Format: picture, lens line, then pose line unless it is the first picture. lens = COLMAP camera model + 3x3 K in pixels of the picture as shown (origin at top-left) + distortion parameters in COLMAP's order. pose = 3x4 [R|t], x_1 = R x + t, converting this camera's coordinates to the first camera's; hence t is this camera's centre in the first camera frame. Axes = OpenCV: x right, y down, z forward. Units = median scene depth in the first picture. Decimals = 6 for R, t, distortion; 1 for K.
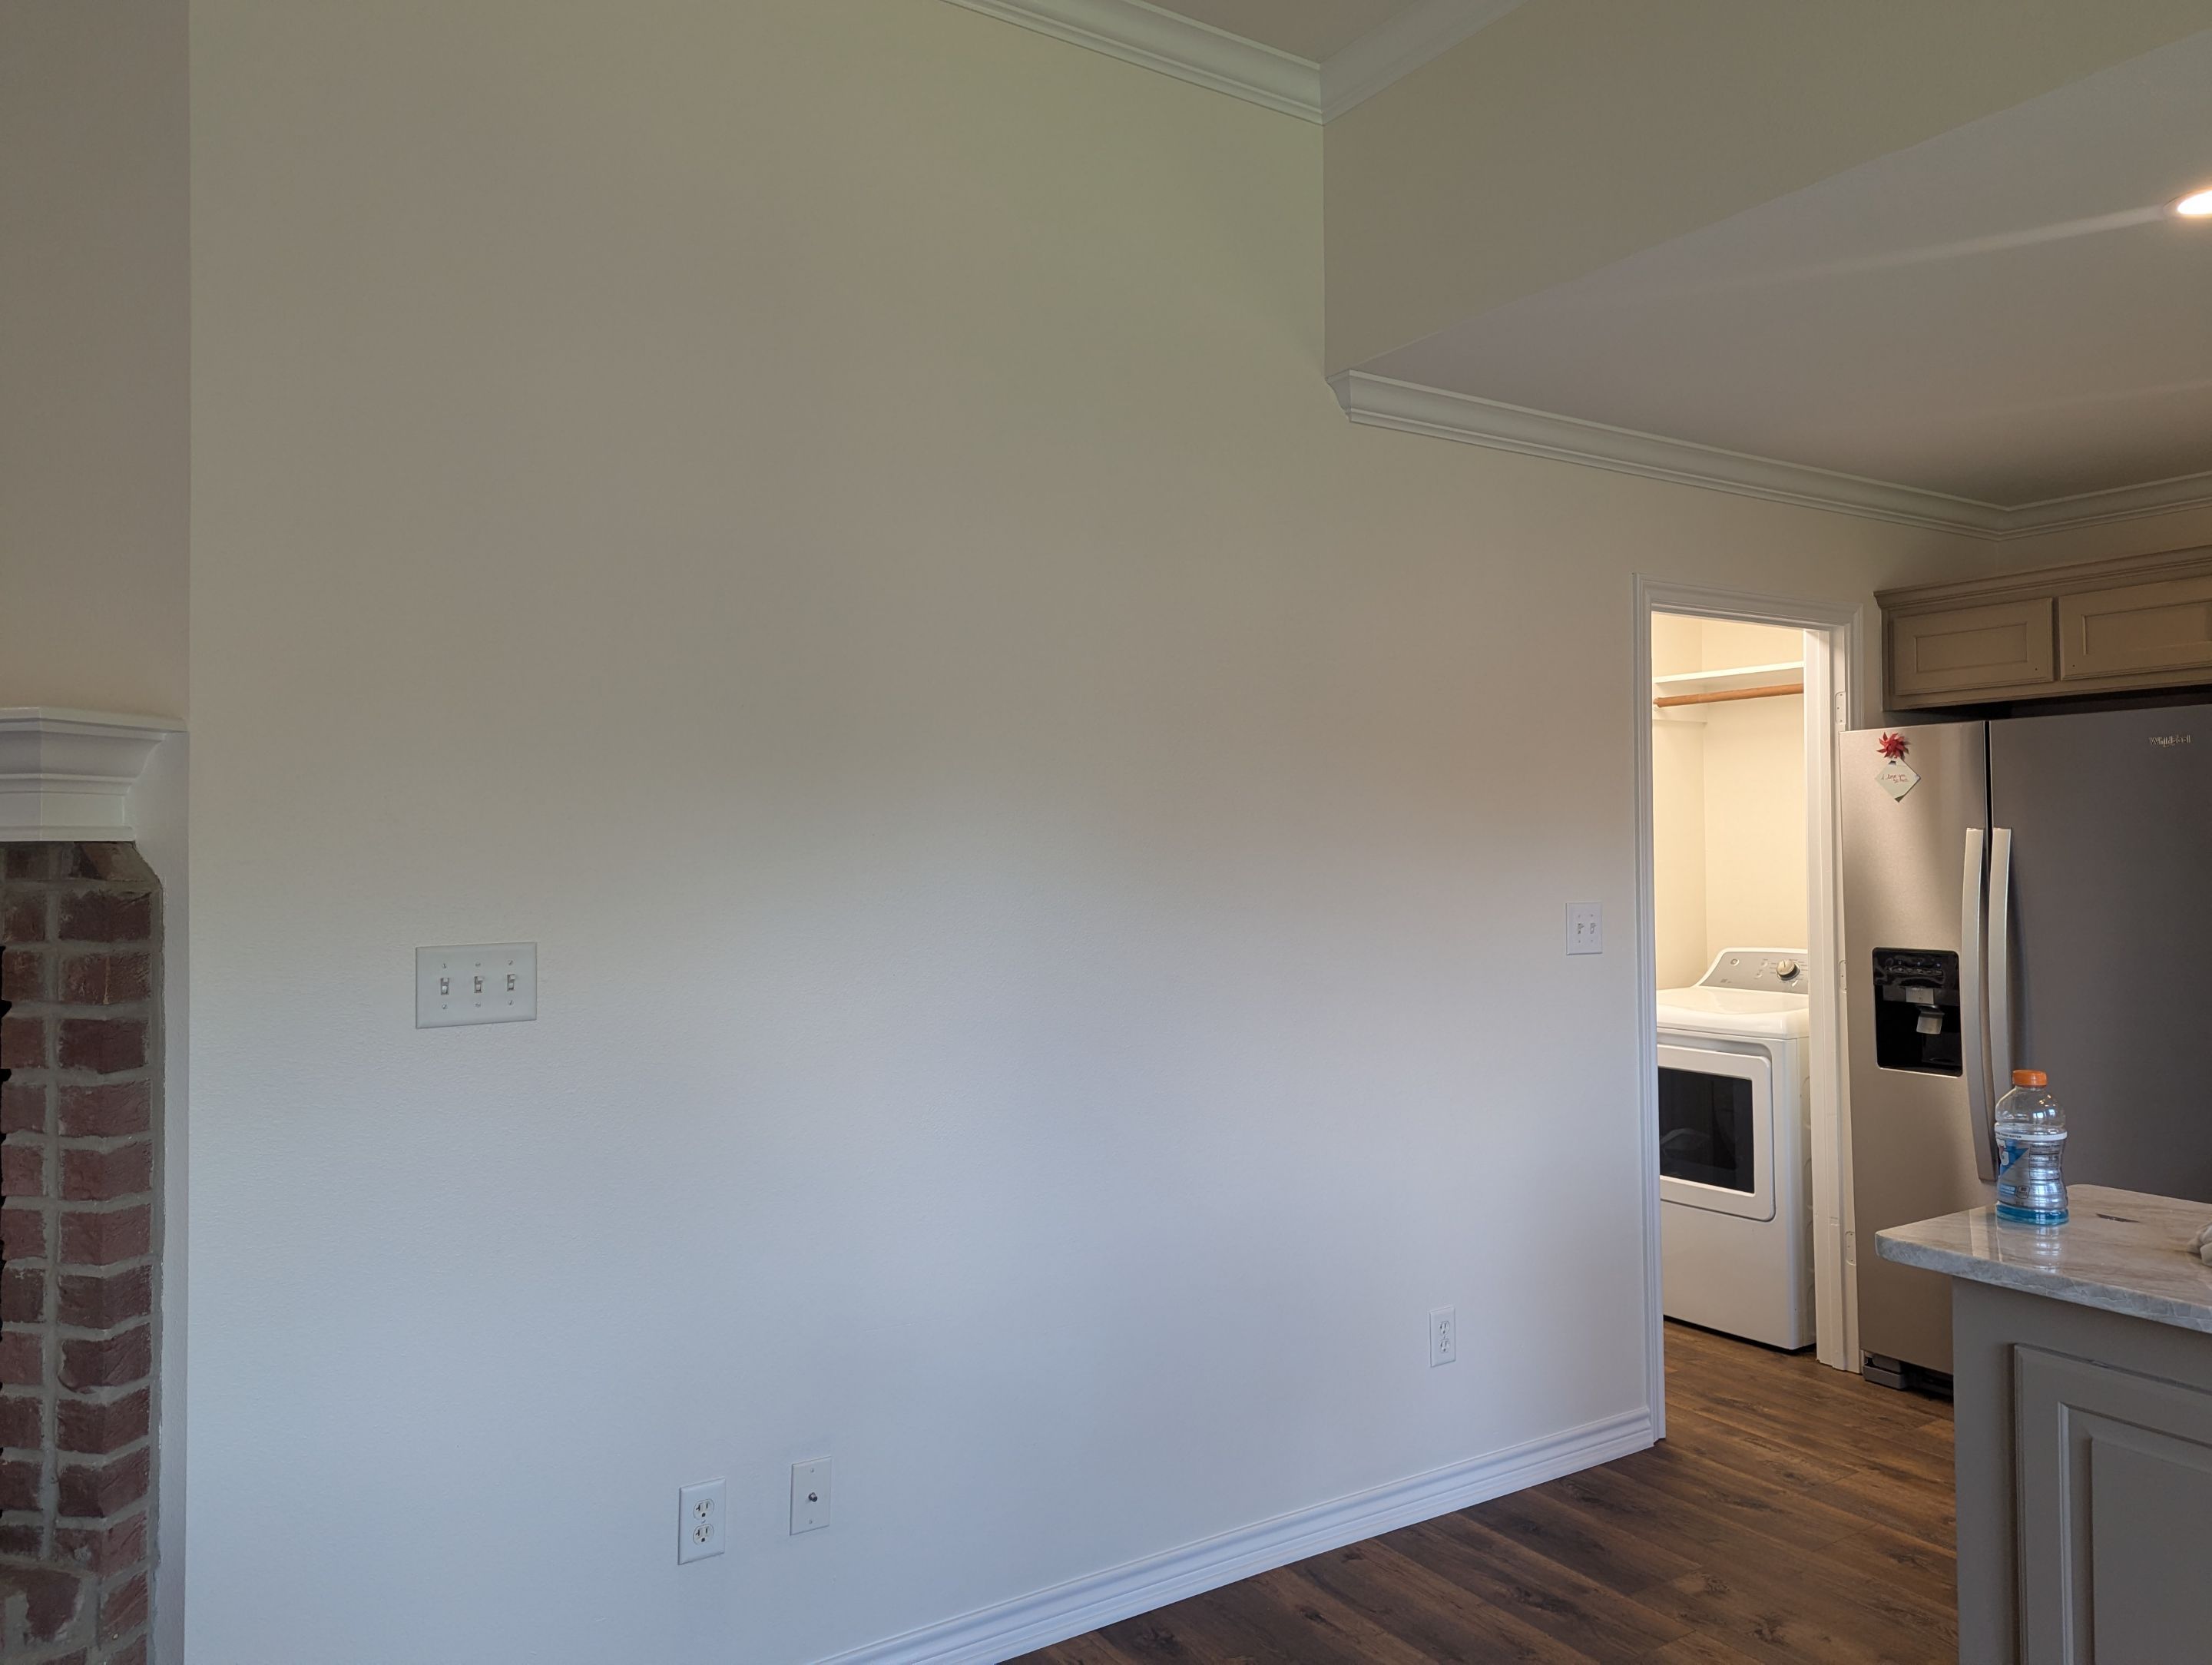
lens RADIAL K [[1570.8, 0, 1104.4], [0, 1570.8, 821.4], [0, 0, 1]] dist [0.041446, -0.025716]
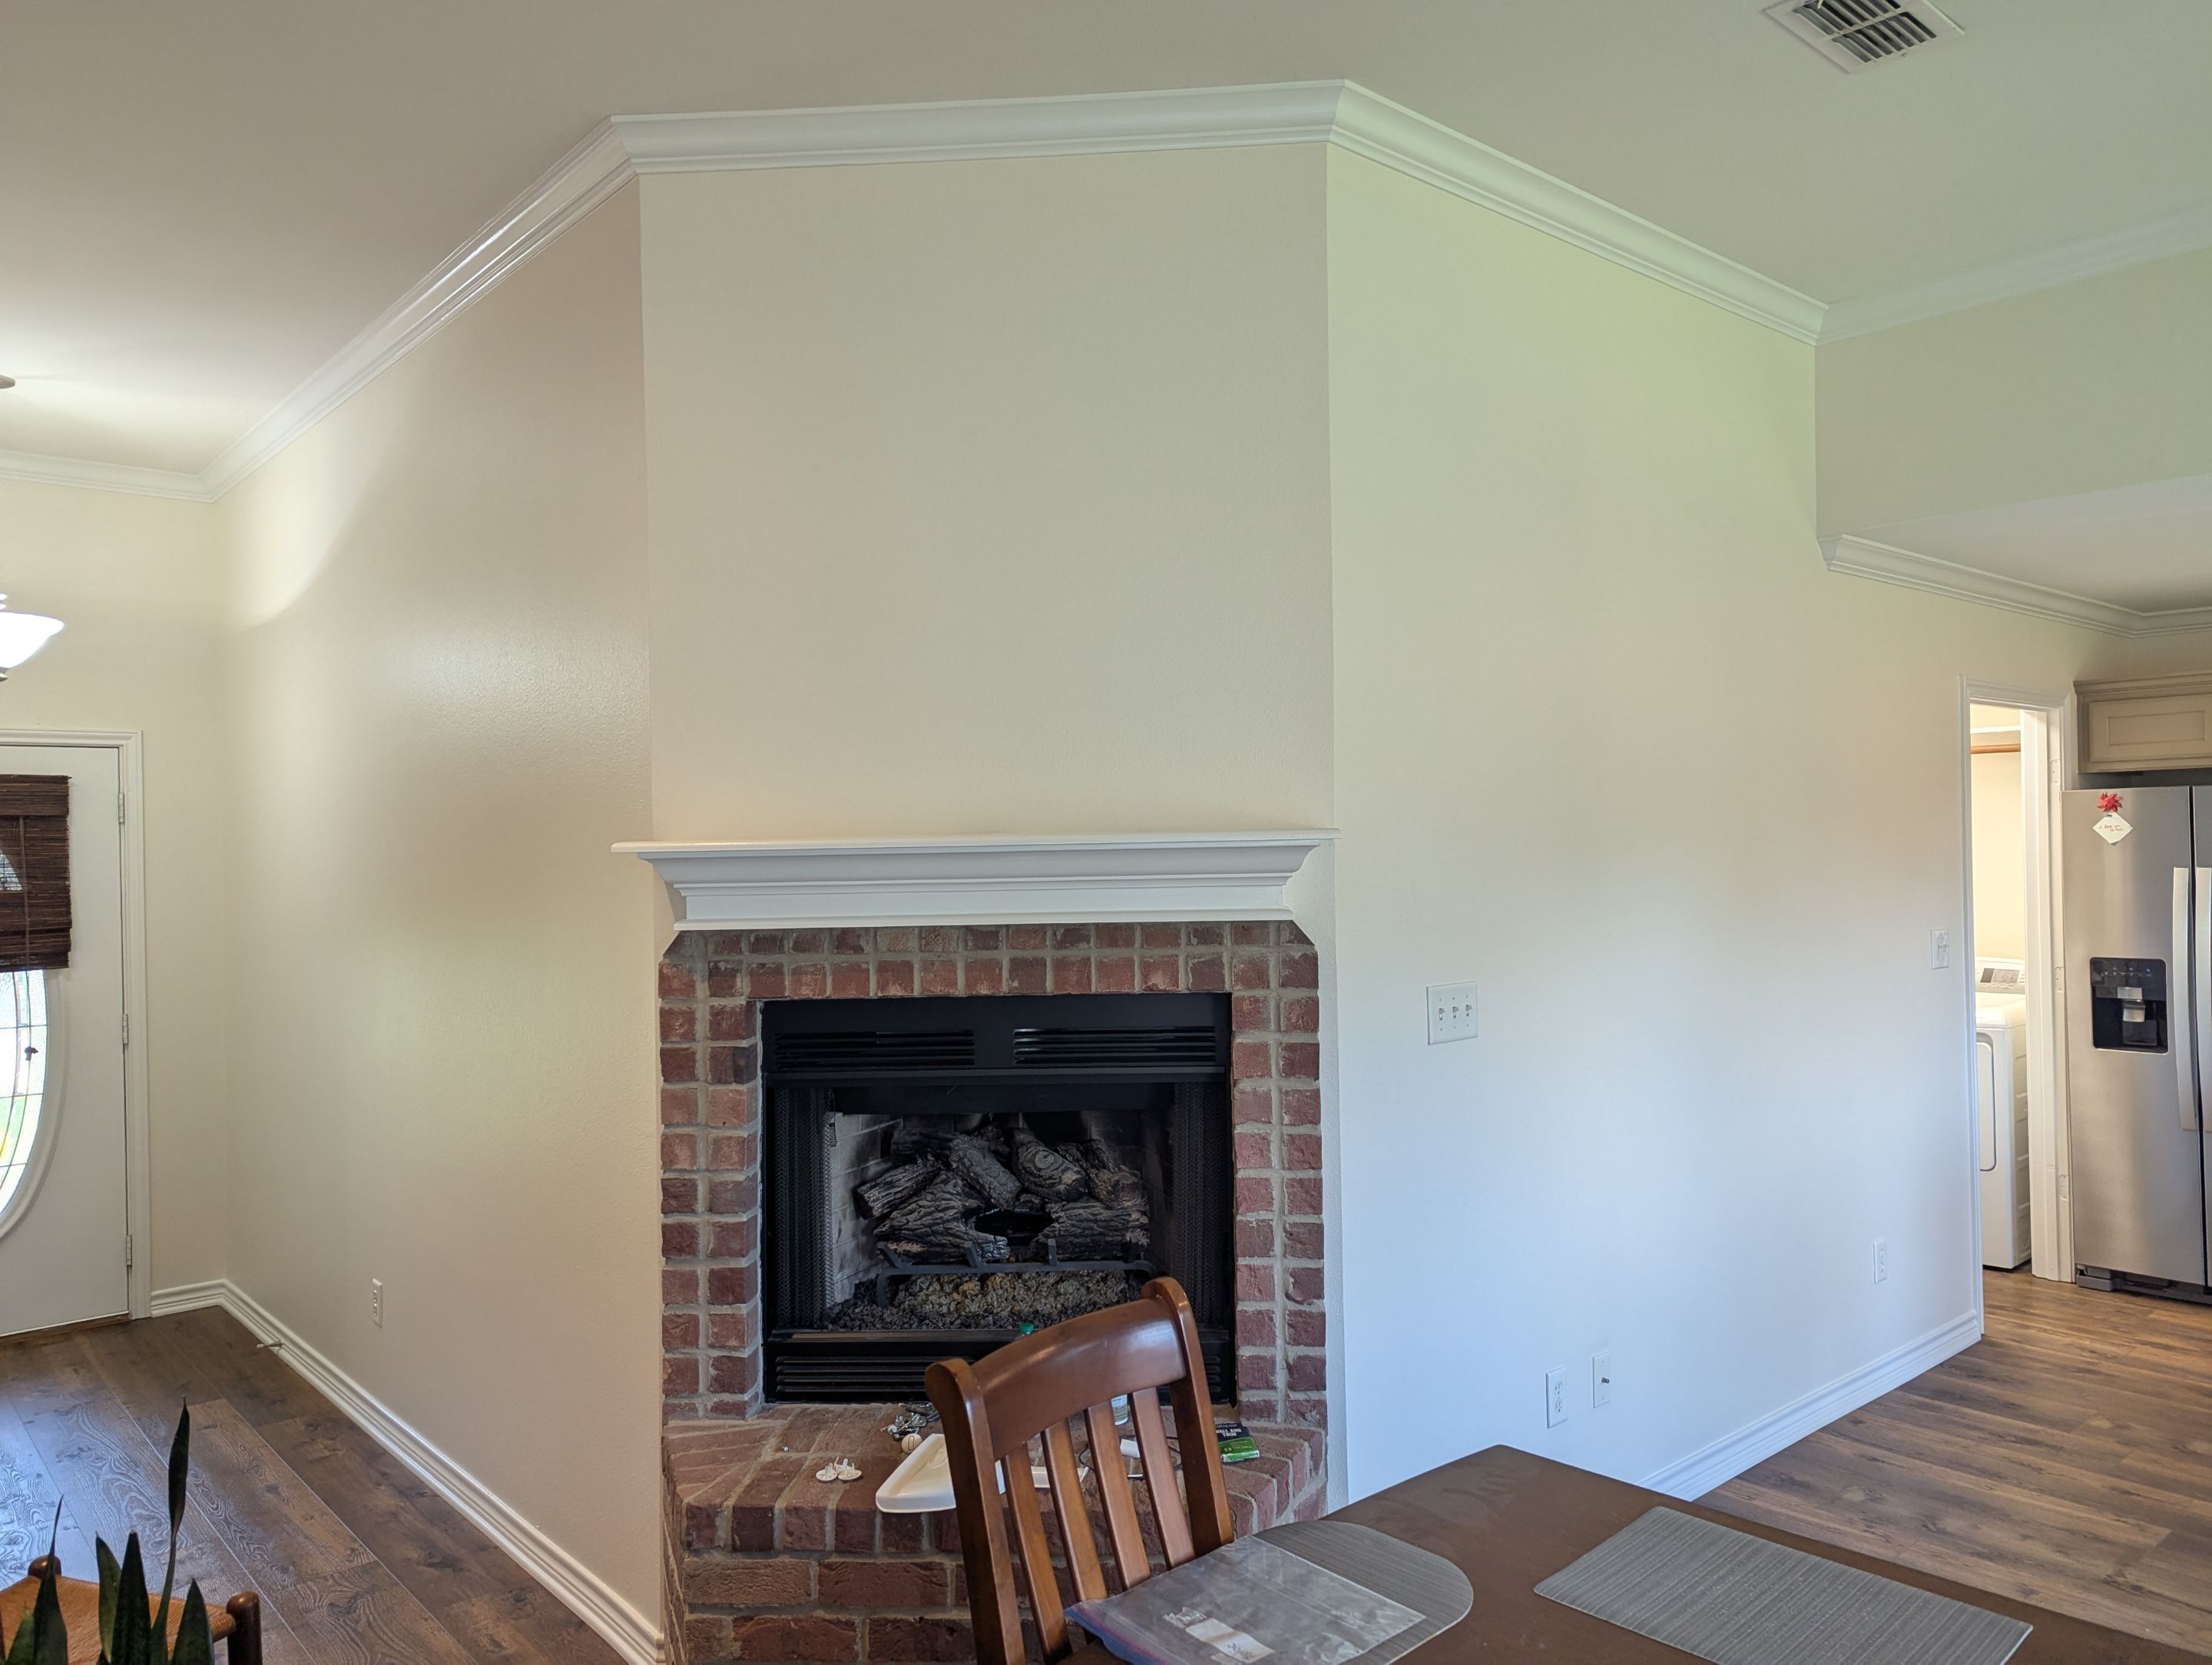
lens RADIAL K [[1570.8, 0, 1117.3], [0, 1570.8, 836.3], [0, 0, 1]] dist [0.041446, -0.025716]
pose [[0.989484, -0.005899, 0.144522, -0.531103], [0.004311, 0.999927, 0.011299, -0.040741], [-0.144578, -0.010557, 0.989437, -0.193933]]
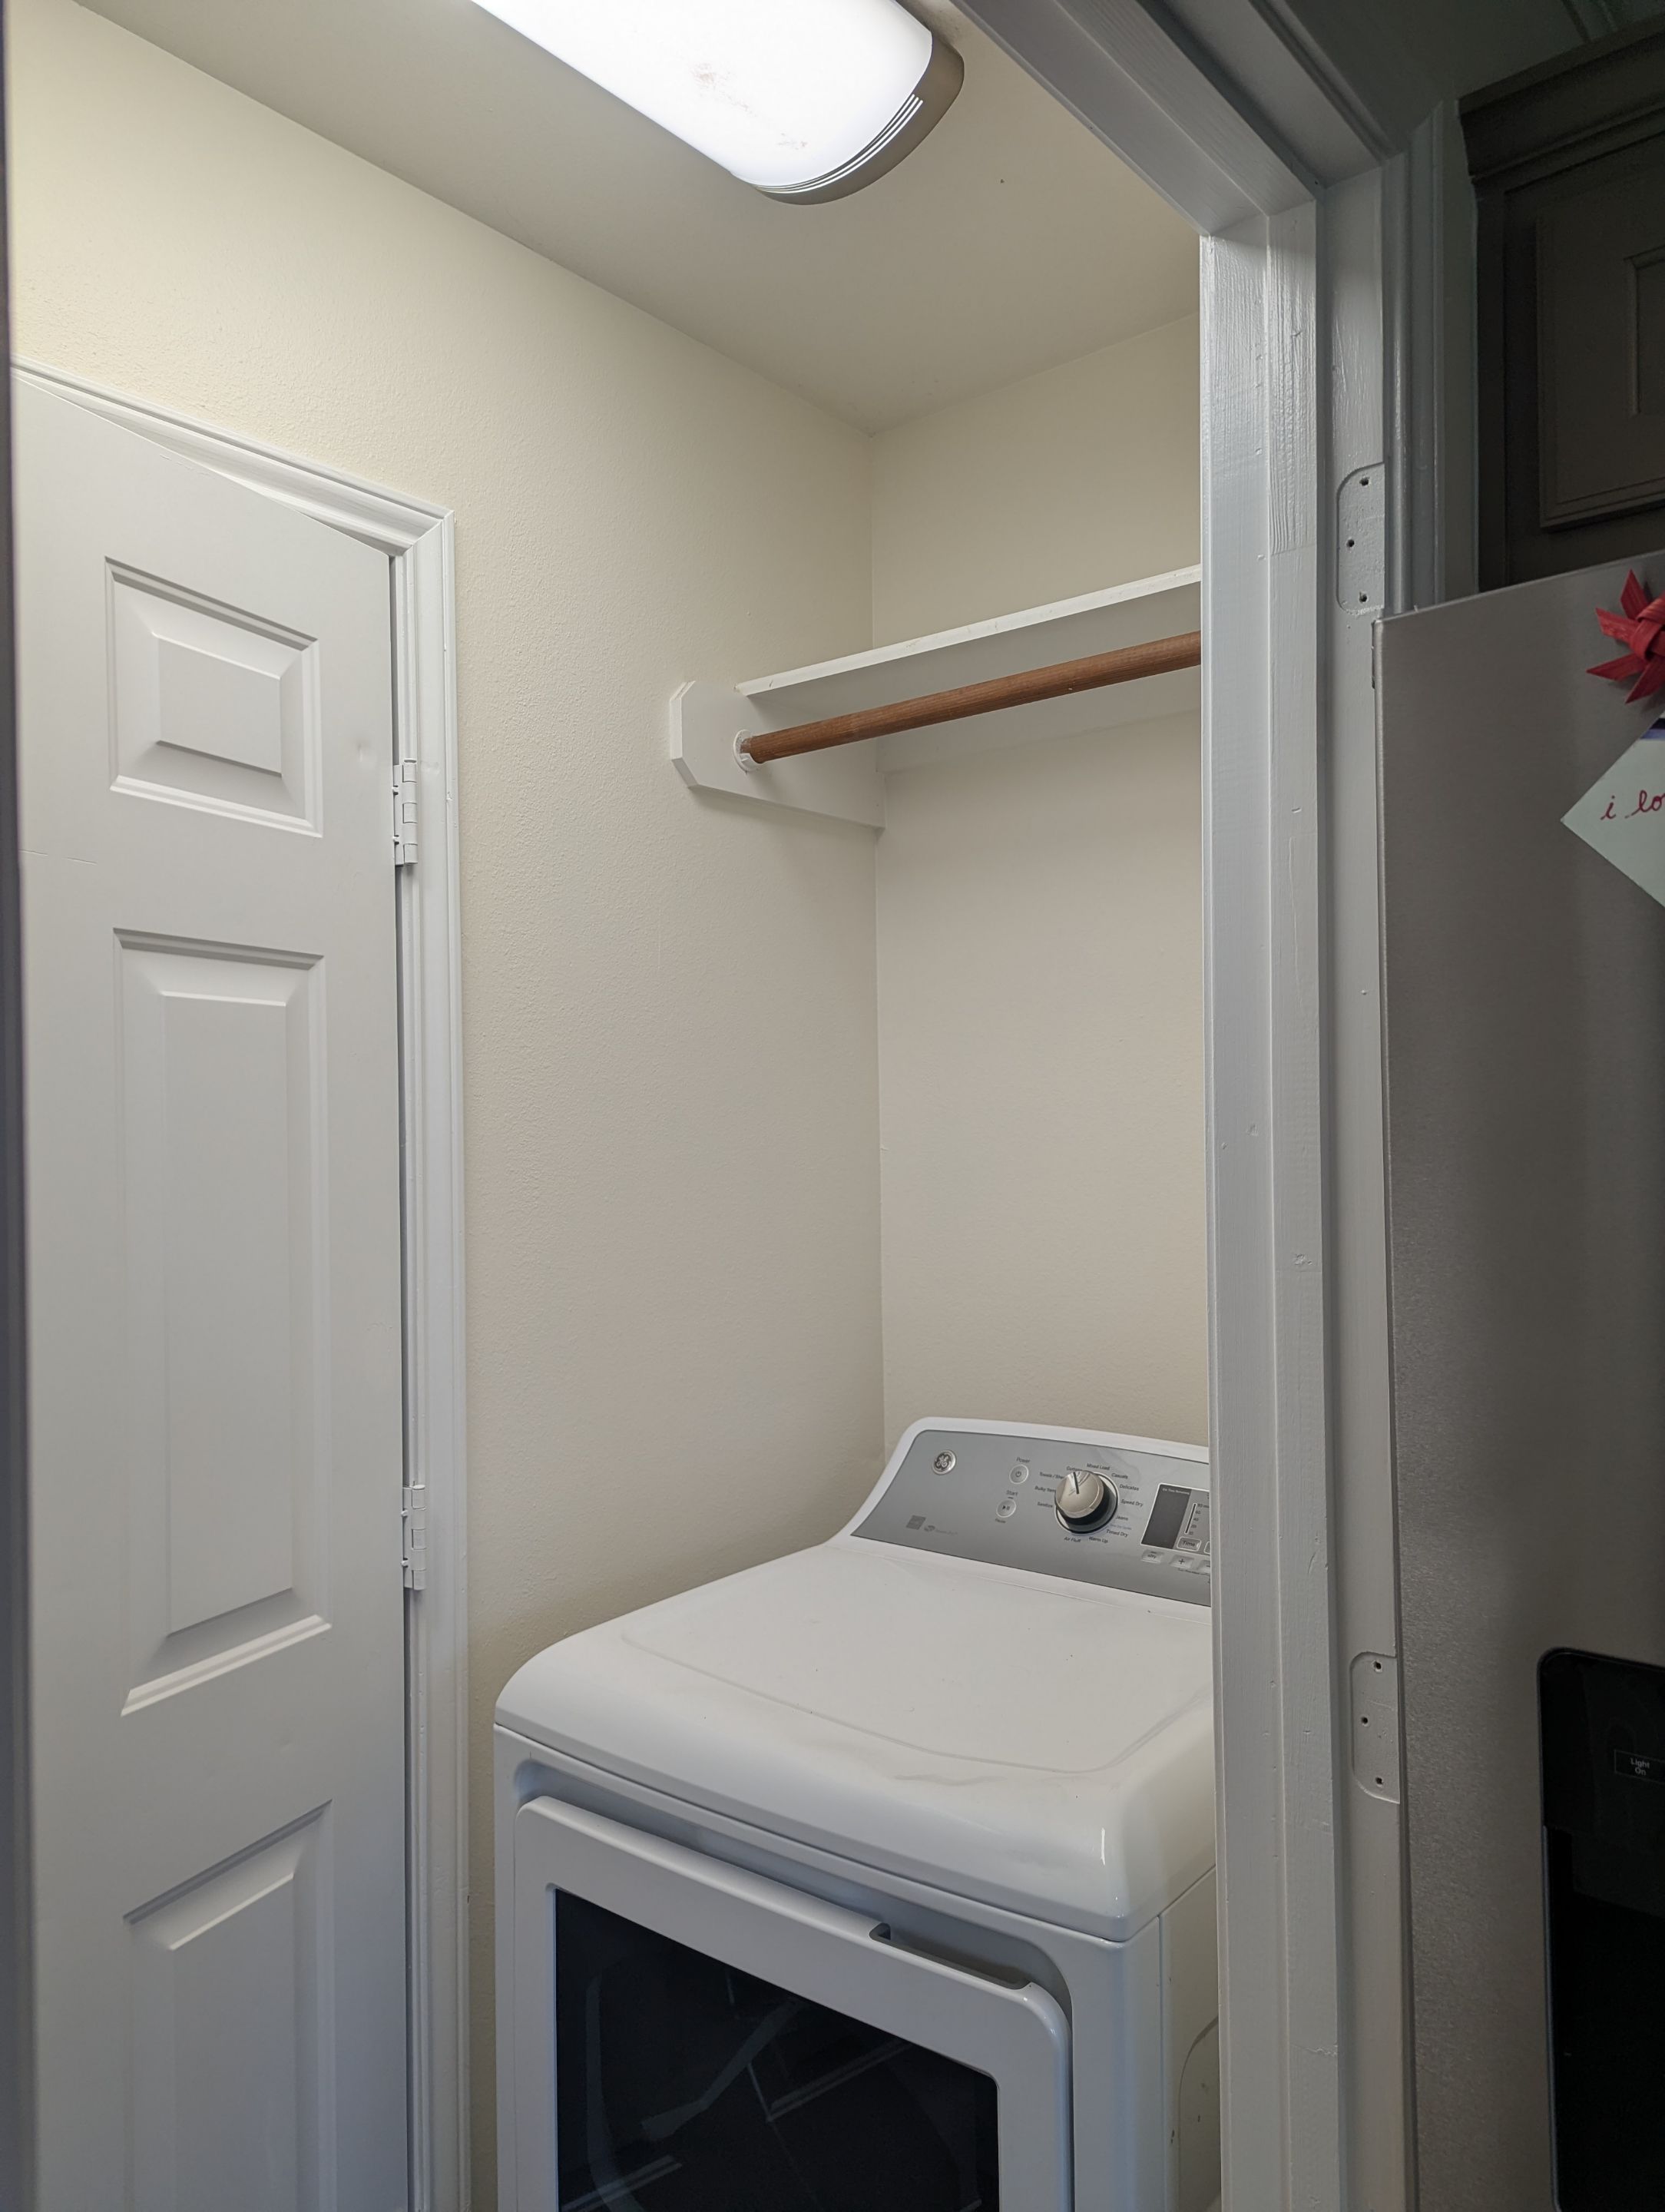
lens RADIAL K [[1570.8, 0, 824.1], [0, 1570.8, 1117.9], [0, 0, 1]] dist [0.041446, -0.025716]
pose [[0.957466, -0.003109, 0.288529, 0.357125], [0.000108, 0.999946, 0.010417, 0.009523], [-0.288545, -0.009942, 0.957415, 0.882310]]
